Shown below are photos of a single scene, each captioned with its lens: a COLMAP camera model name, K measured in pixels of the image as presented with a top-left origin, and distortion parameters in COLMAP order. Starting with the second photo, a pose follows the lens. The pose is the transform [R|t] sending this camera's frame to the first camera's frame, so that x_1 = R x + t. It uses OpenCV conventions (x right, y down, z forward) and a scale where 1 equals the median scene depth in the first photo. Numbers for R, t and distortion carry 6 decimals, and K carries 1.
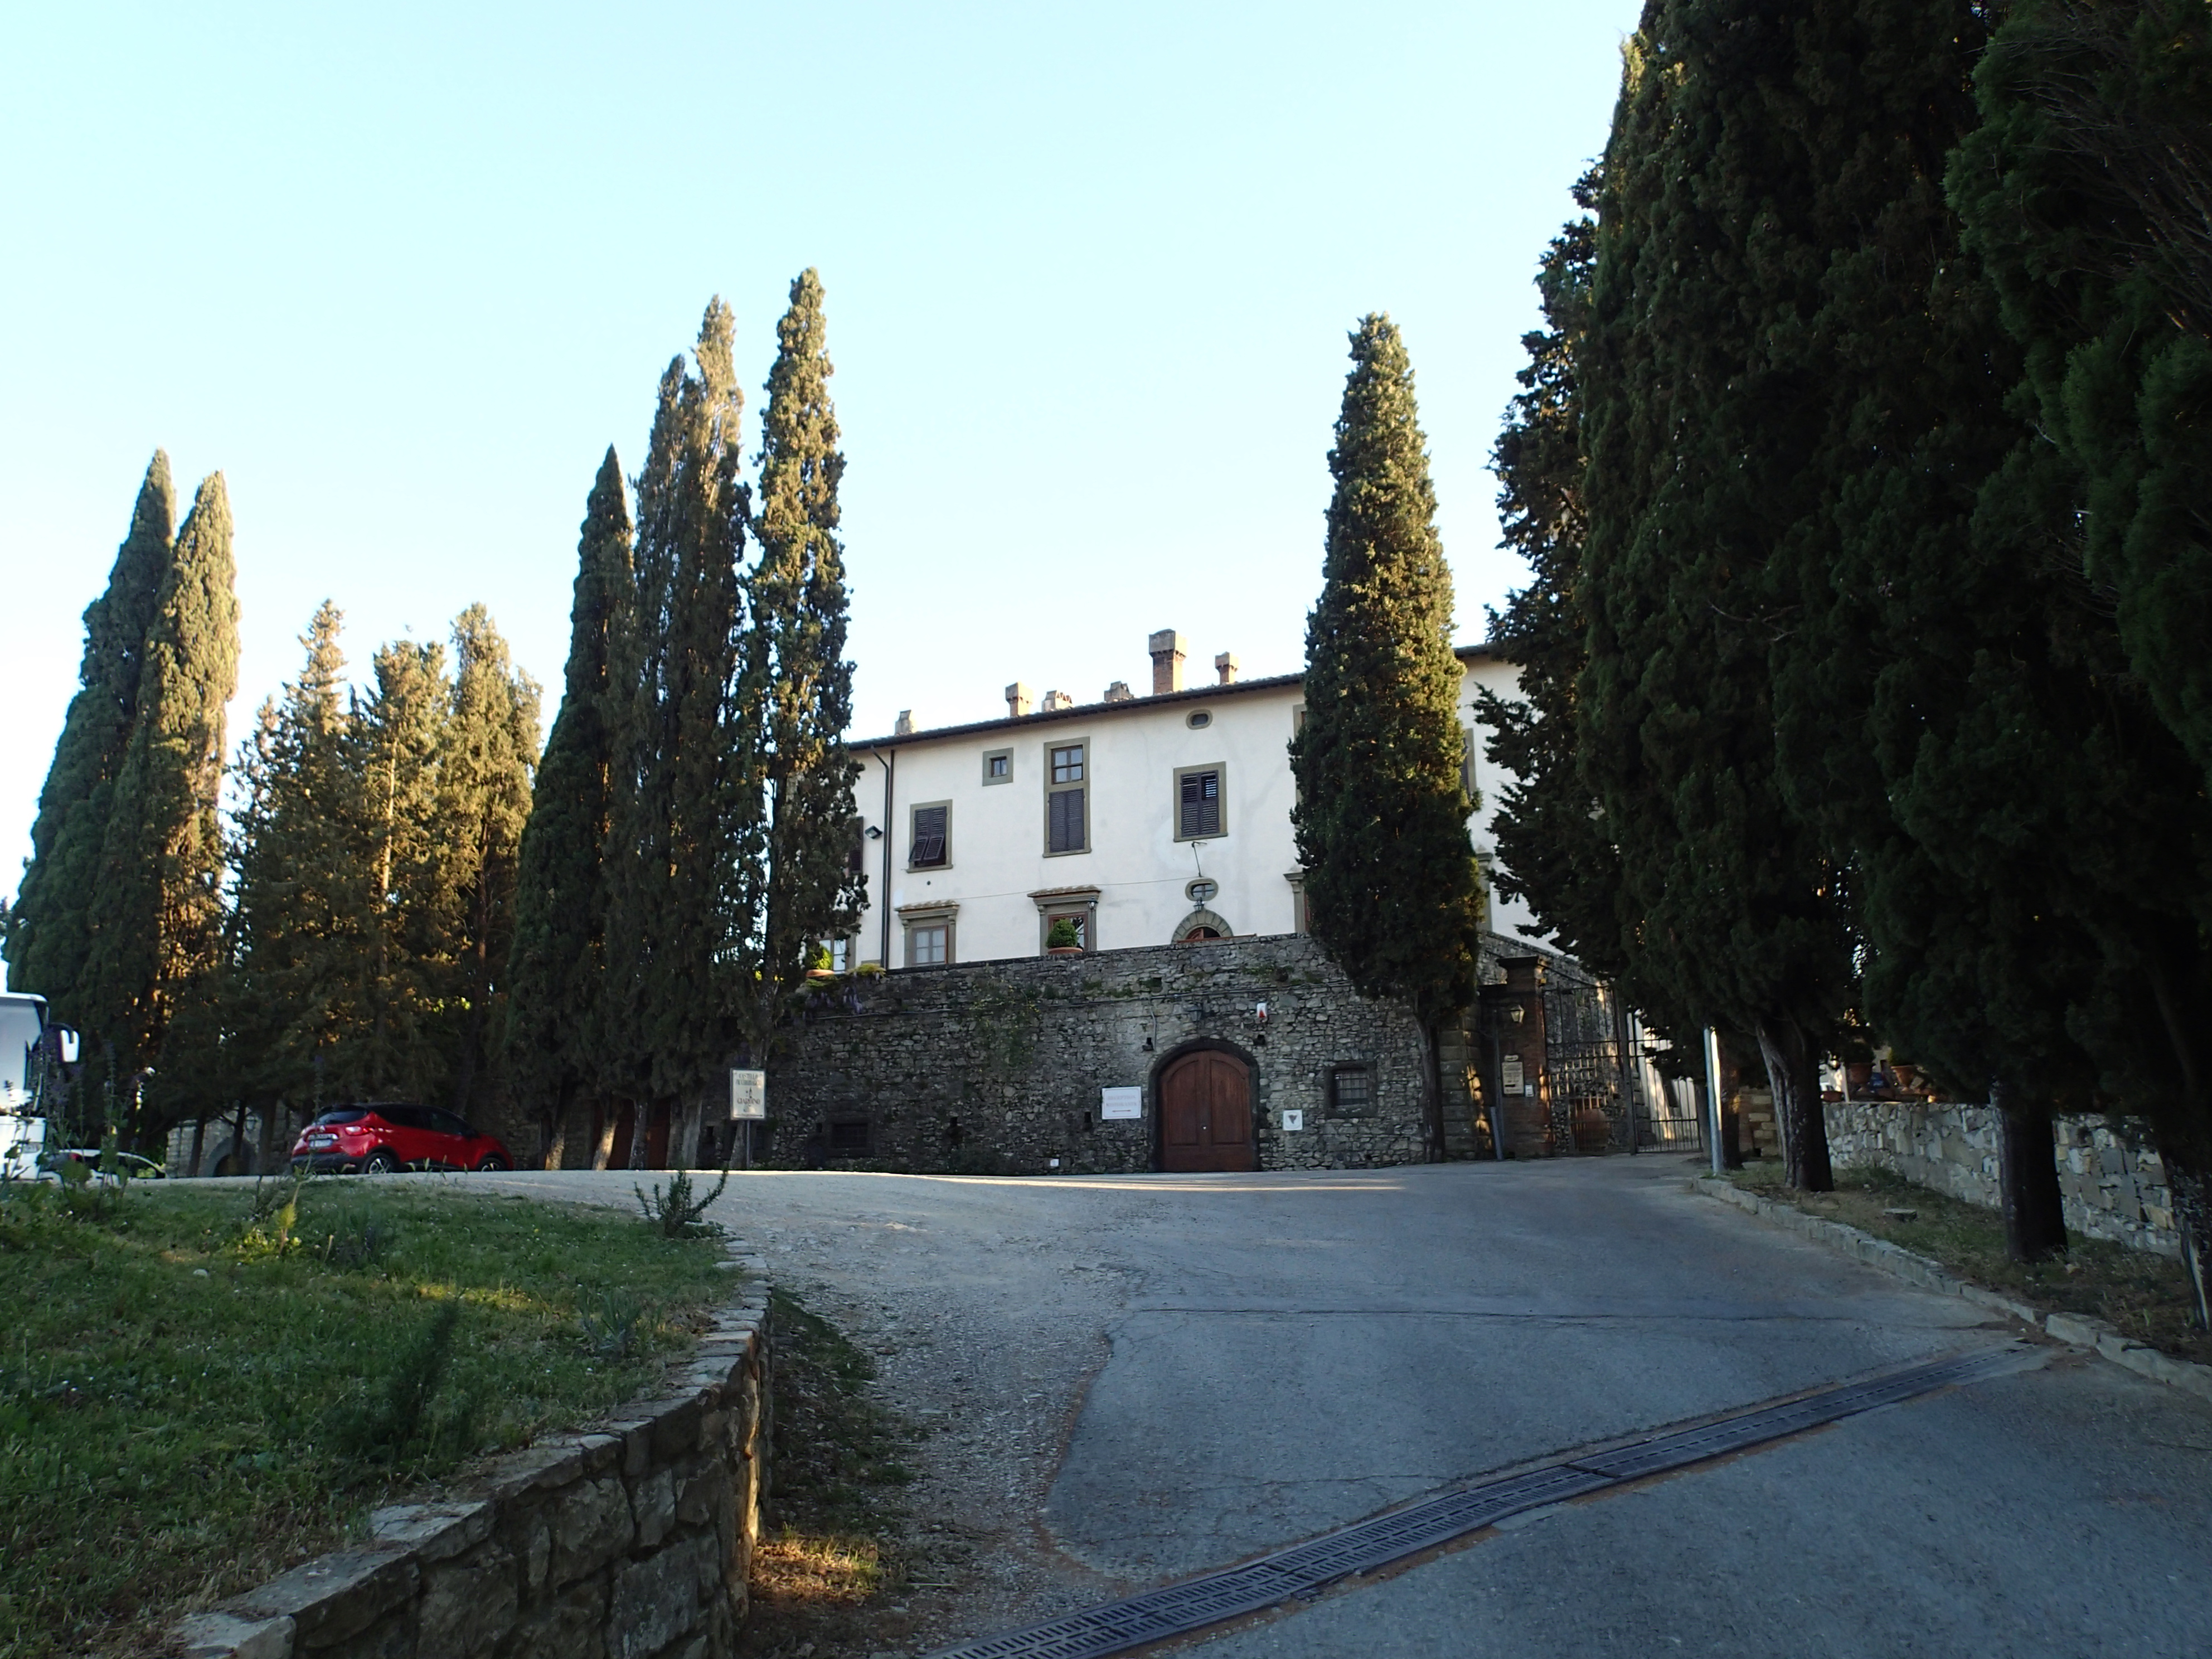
lens RADIAL K [[1646.6, 0, 1117.4], [0, 1646.6, 792.3], [0, 0, 1]] dist [0.000765, 0.004123]
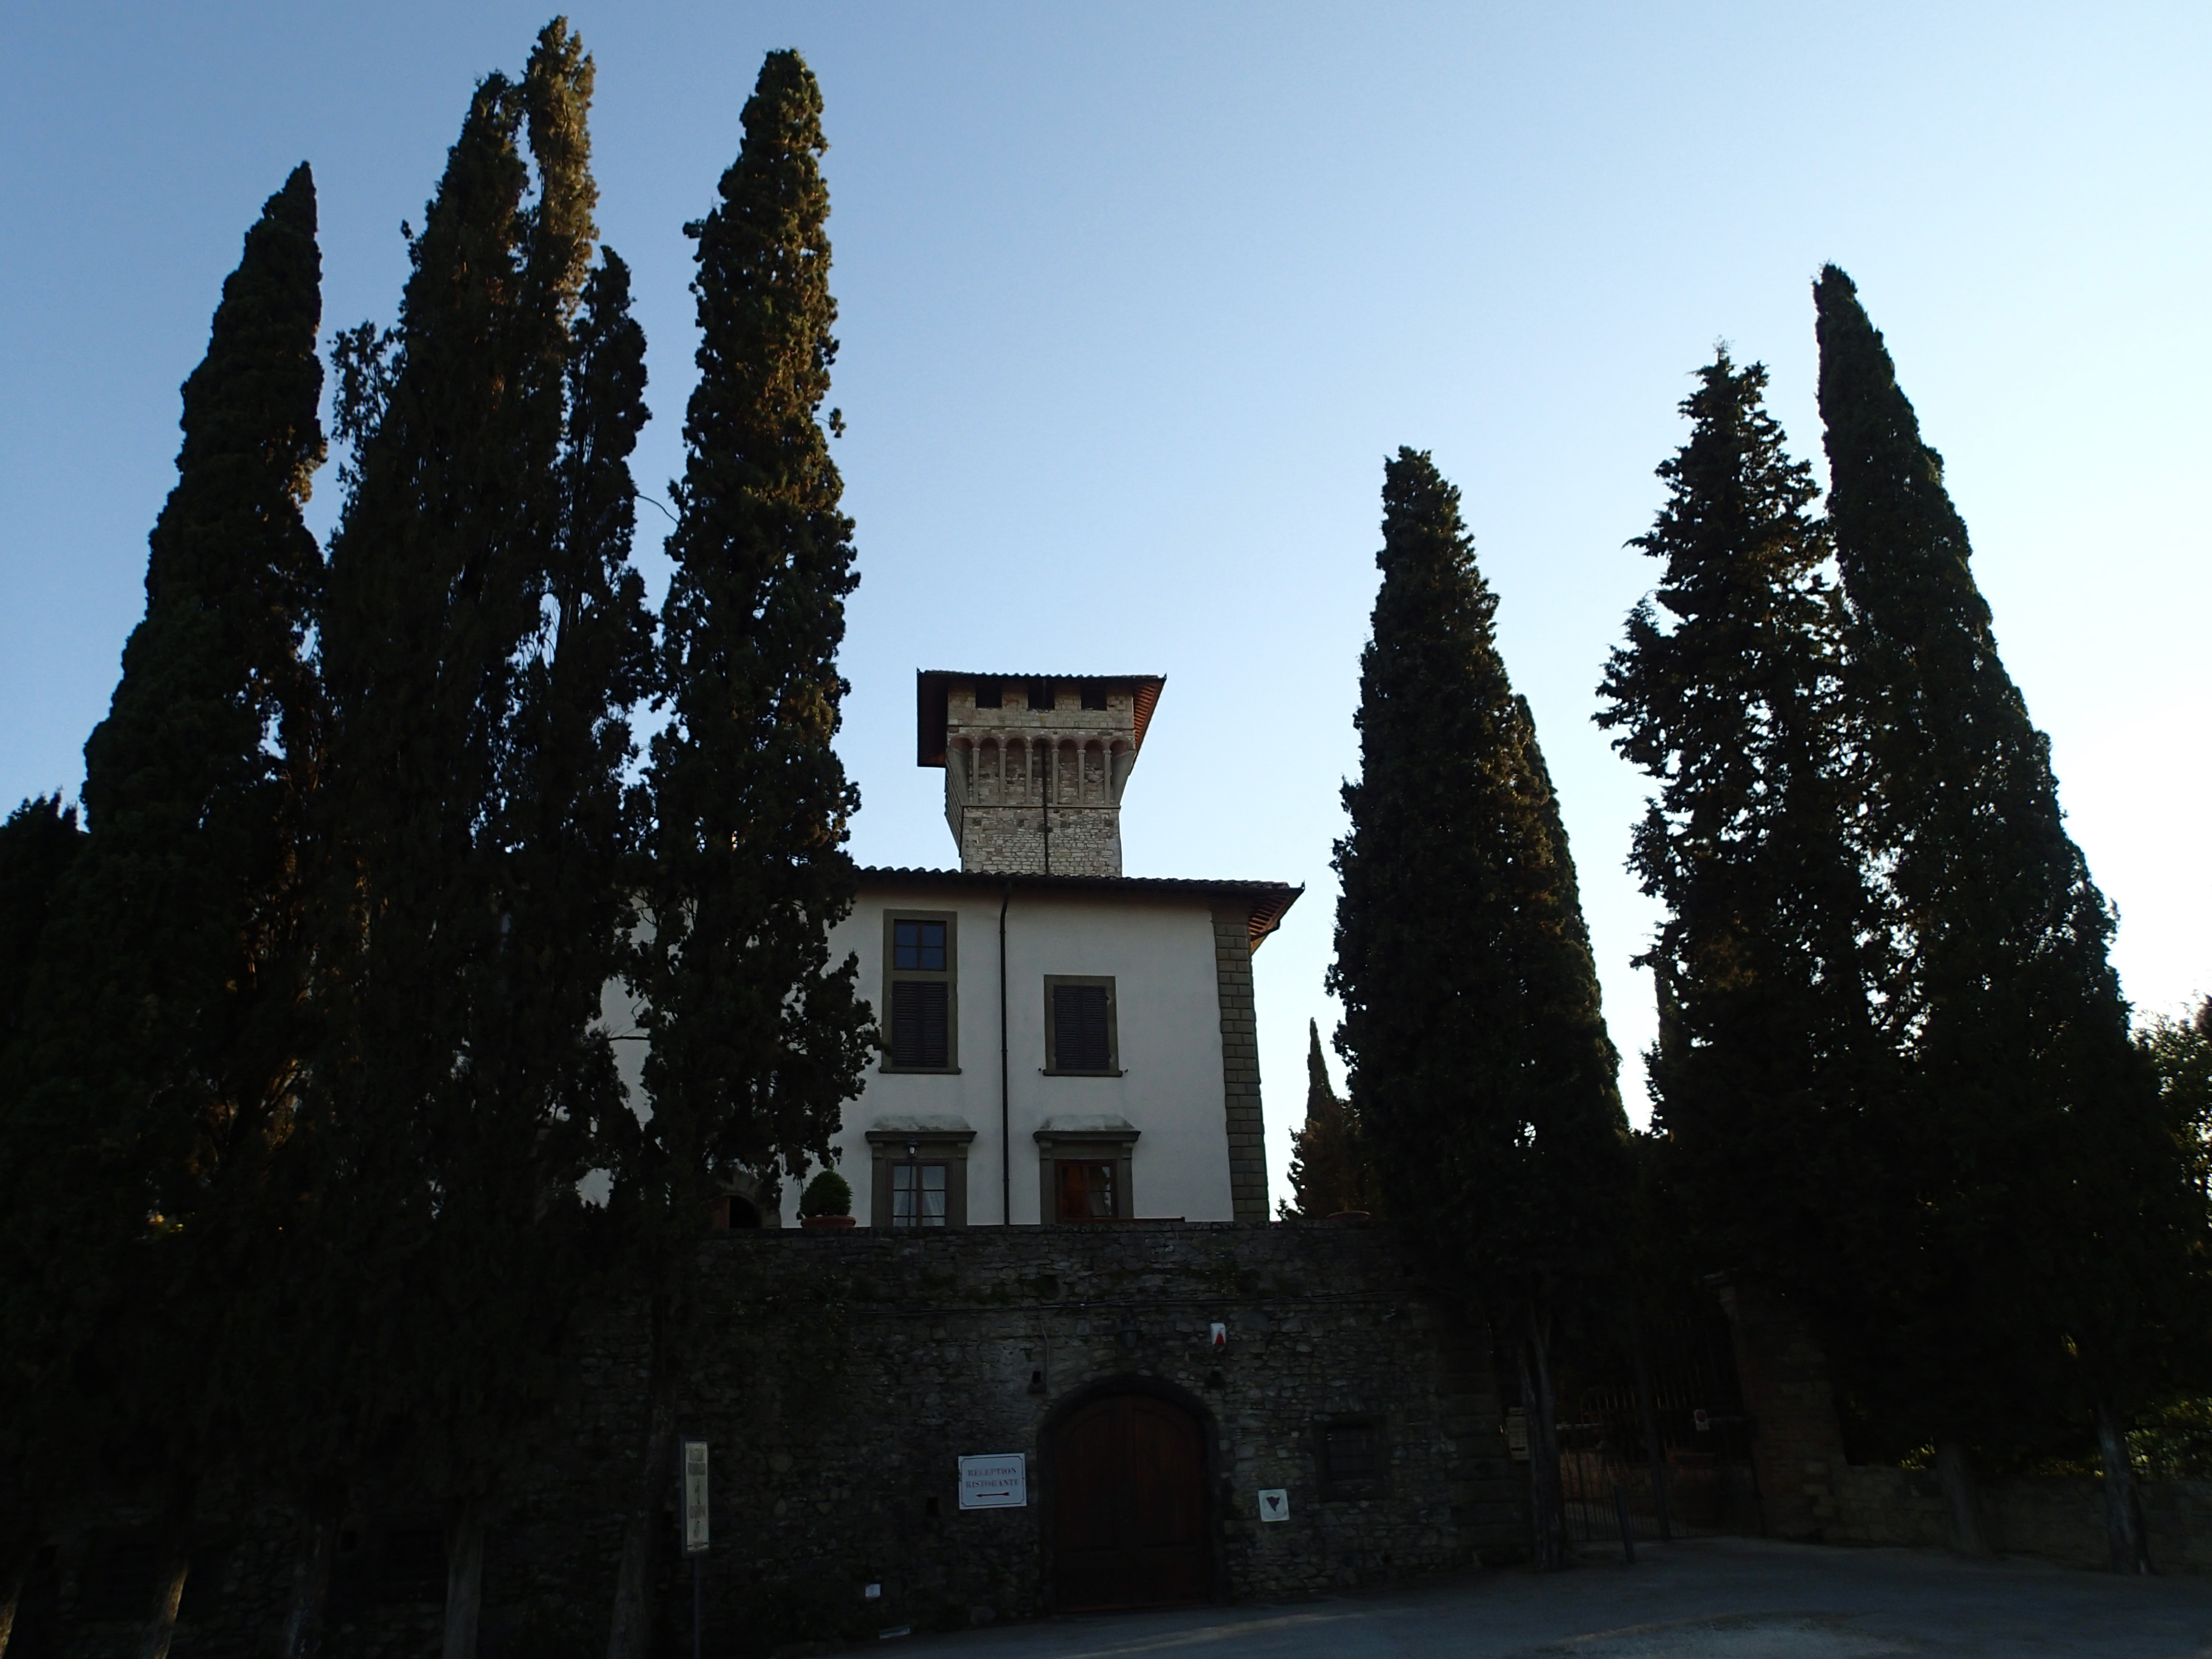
lens RADIAL K [[1646.6, 0, 1117.4], [0, 1646.6, 792.3], [0, 0, 1]] dist [0.000765, 0.004123]
pose [[0.755366, 0.231231, 0.613152, -0.412803], [-0.119686, 0.968618, -0.217838, 0.068353], [-0.644281, 0.091161, 0.759336, 0.485745]]
